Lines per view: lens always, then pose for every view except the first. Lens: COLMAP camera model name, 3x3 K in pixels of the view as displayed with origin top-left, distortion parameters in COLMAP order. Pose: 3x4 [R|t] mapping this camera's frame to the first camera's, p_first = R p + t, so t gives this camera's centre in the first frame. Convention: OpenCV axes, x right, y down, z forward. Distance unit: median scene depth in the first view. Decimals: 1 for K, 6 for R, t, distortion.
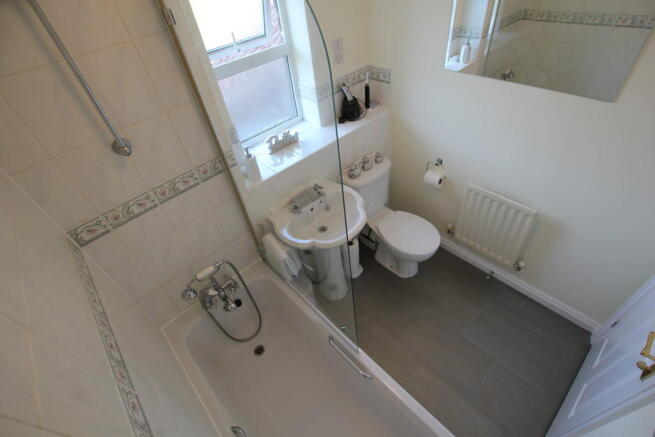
lens RADIAL K [[302.8, 0, 327.5], [0, 302.8, 218.5], [0, 0, 1]] dist [0.001335, -0.010237]
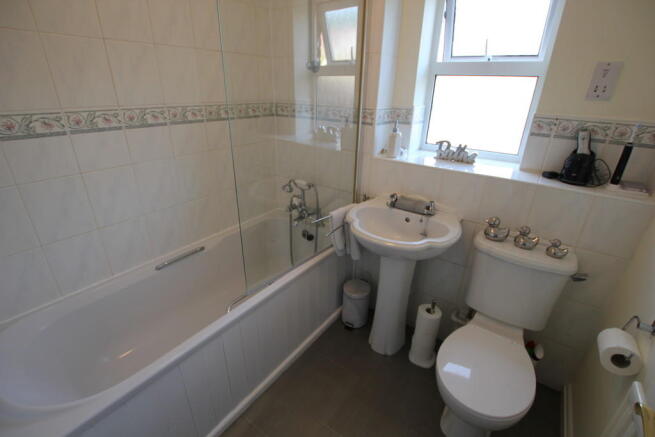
lens RADIAL K [[302.8, 0, 327.5], [0, 302.8, 218.5], [0, 0, 1]] dist [0.001335, -0.010237]
pose [[0.215272, 0.487607, -0.846107, 0.612648], [-0.715984, 0.668010, 0.202805, -0.044252], [0.664097, 0.562141, 0.492922, 0.433876]]
